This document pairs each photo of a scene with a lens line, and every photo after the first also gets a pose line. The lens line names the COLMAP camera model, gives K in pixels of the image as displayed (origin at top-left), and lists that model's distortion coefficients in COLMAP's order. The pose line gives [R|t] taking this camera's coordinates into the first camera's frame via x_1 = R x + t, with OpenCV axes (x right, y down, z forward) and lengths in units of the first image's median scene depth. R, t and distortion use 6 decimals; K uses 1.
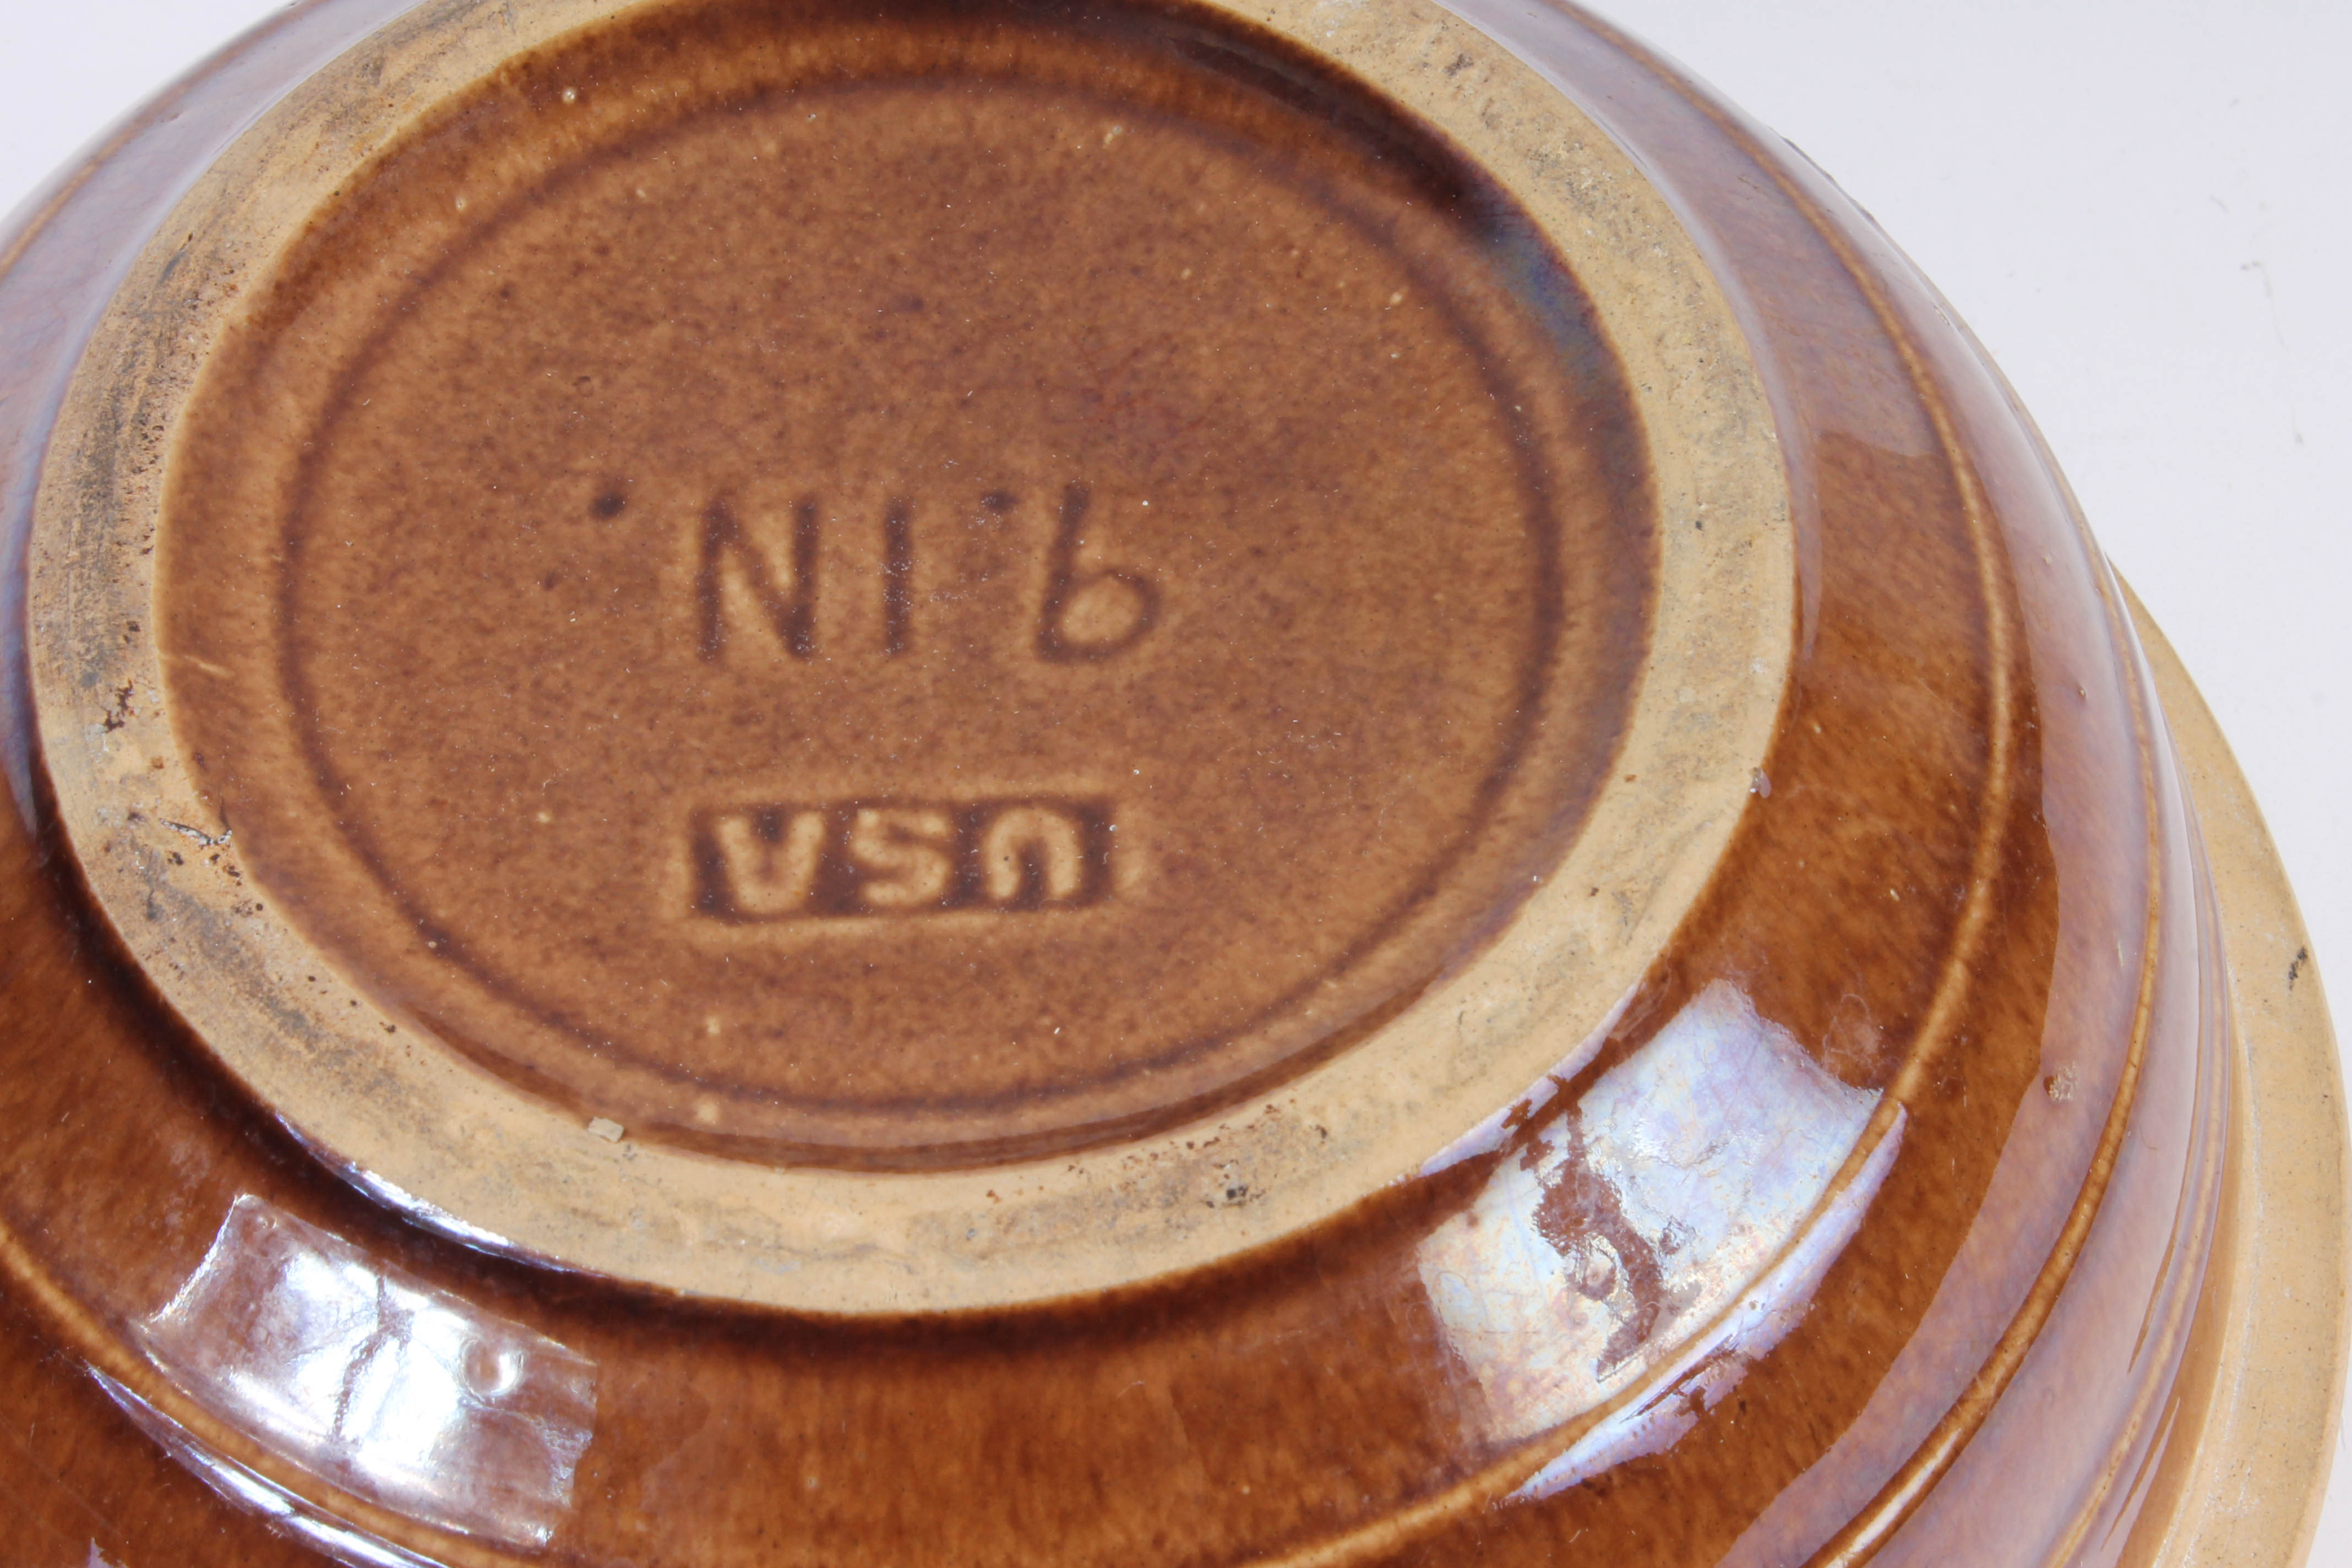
lens RADIAL K [[3713.3, 0, 1177.7], [0, 3713.3, 786.3], [0, 0, 1]] dist [-0.025531, 0.000000]
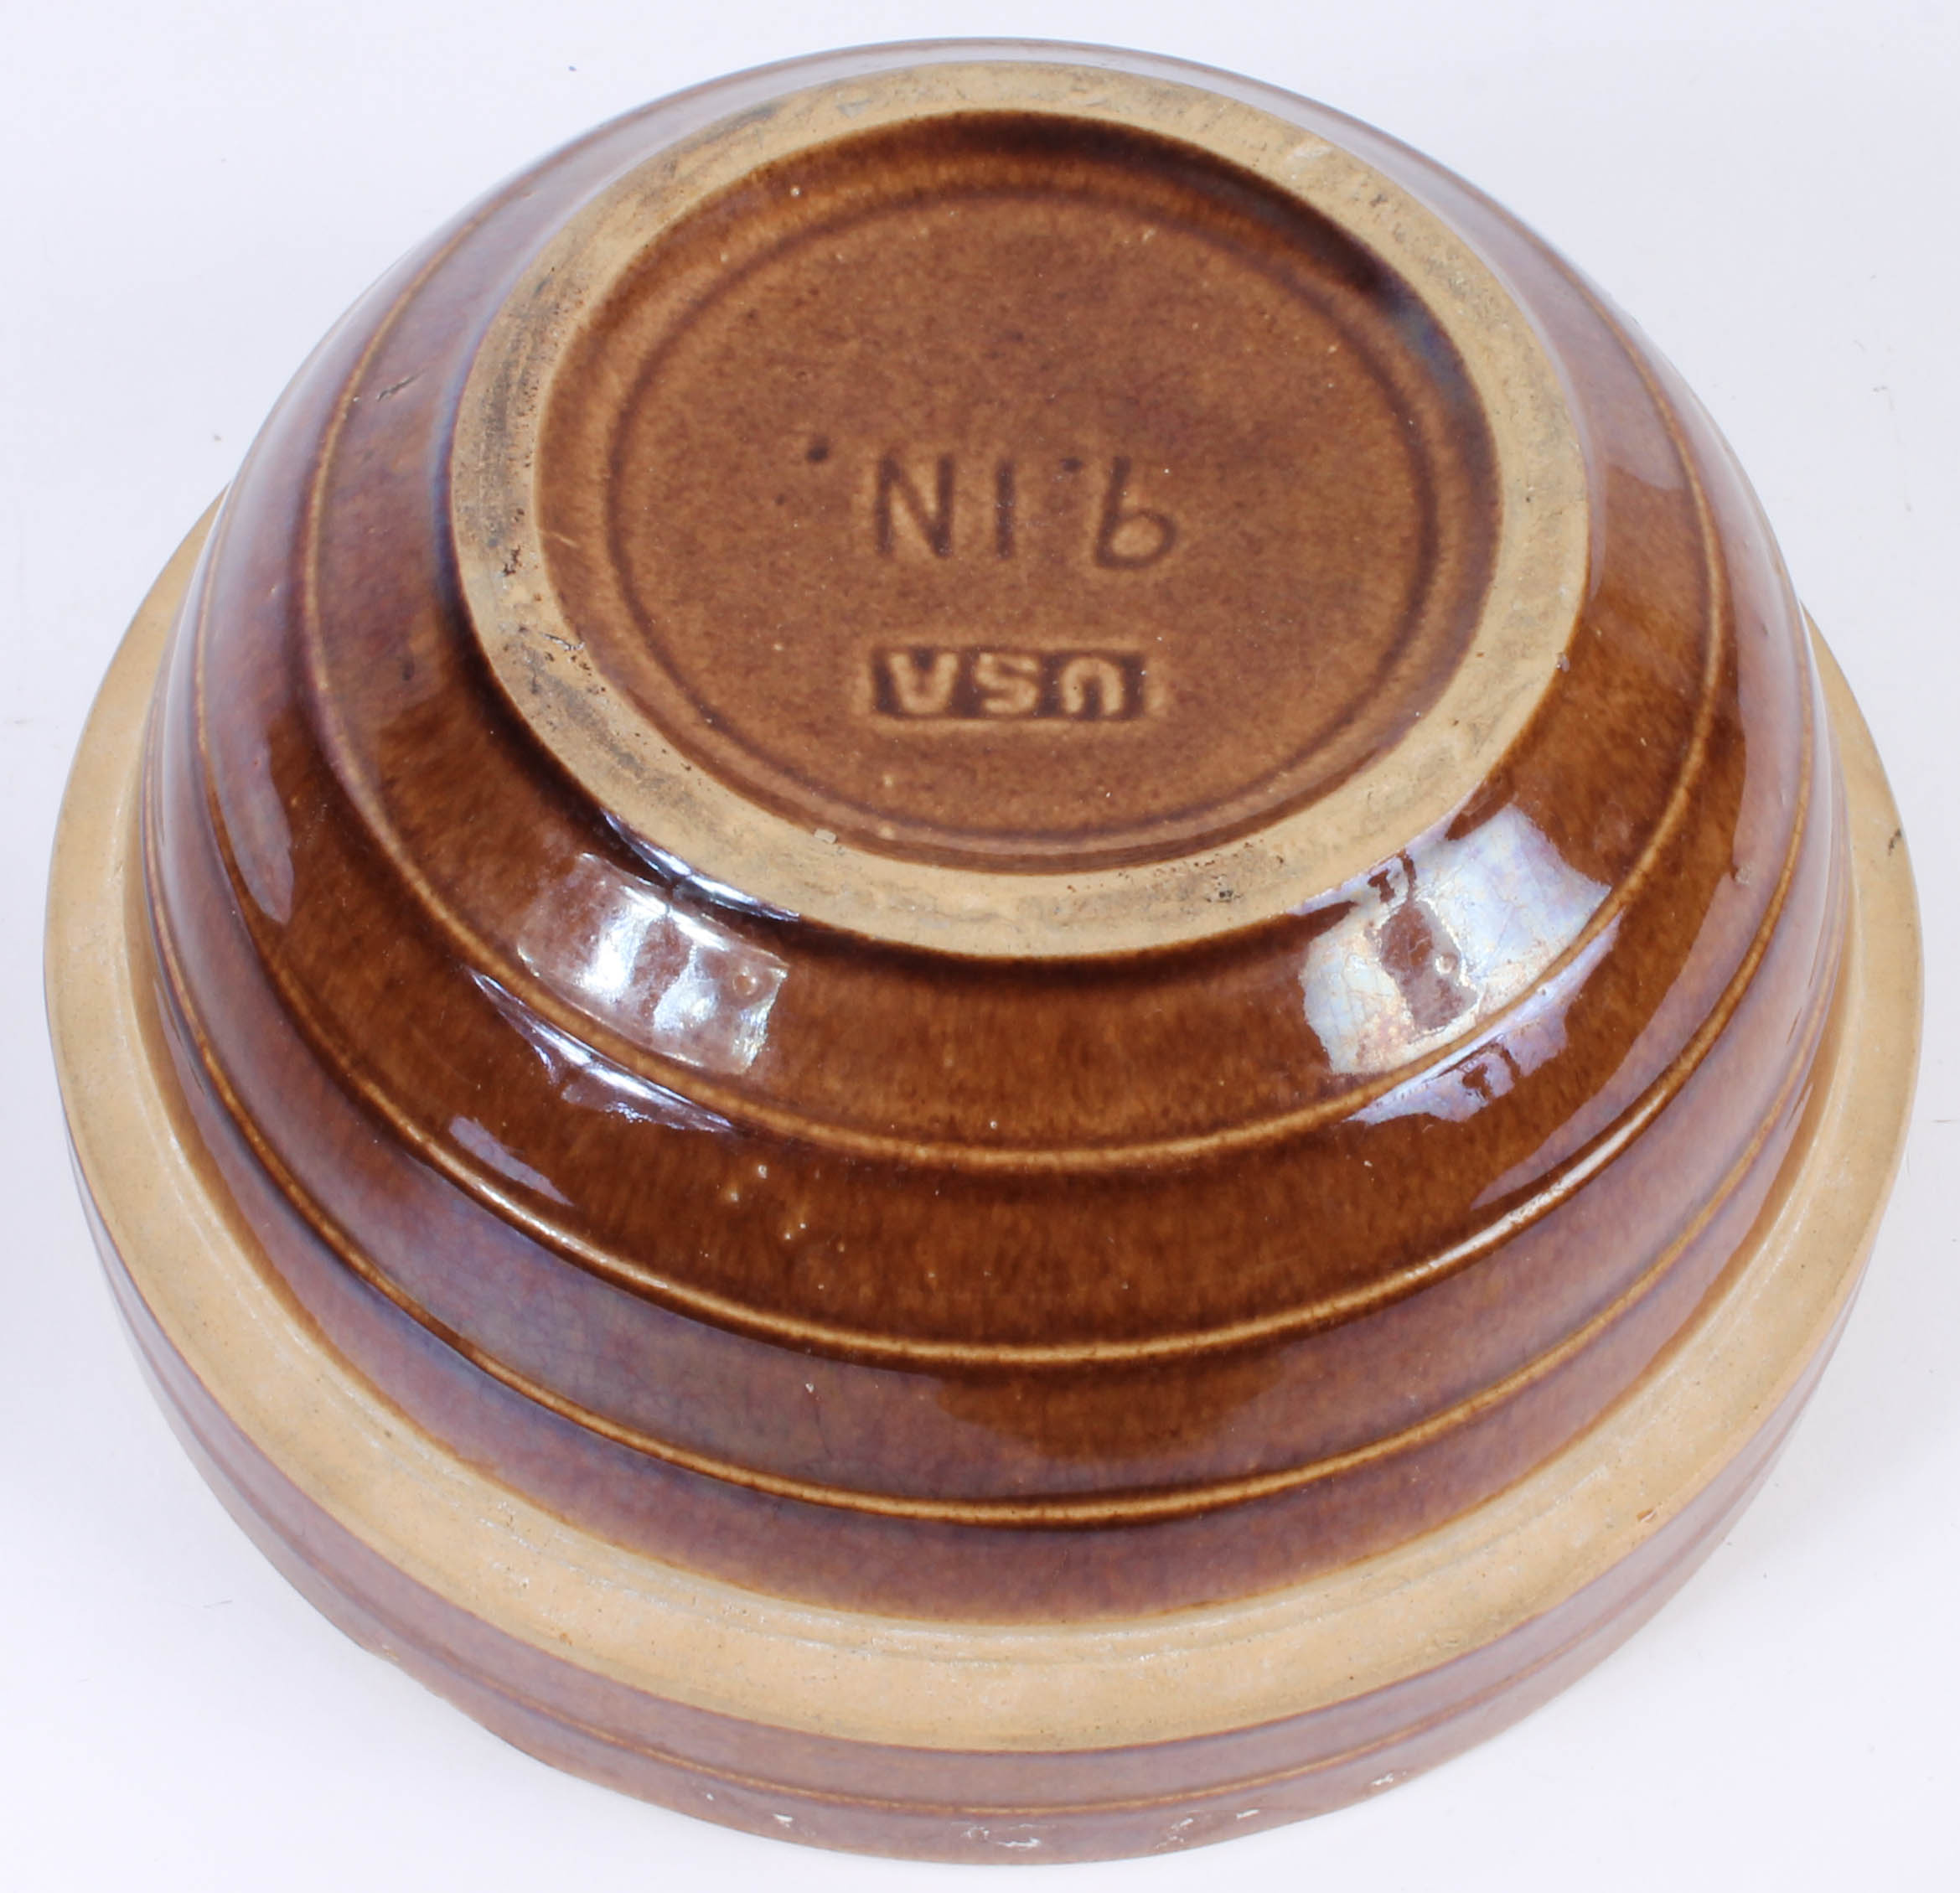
lens RADIAL K [[3109.3, 0, 918.8], [0, 3109.3, 861.7], [0, 0, 1]] dist [-0.104371, 0.000000]
pose [[0.998683, 0.050316, -0.010028, -0.092210], [-0.050339, 0.998730, -0.002063, 0.095203], [0.009912, 0.002565, 0.999948, -0.289905]]
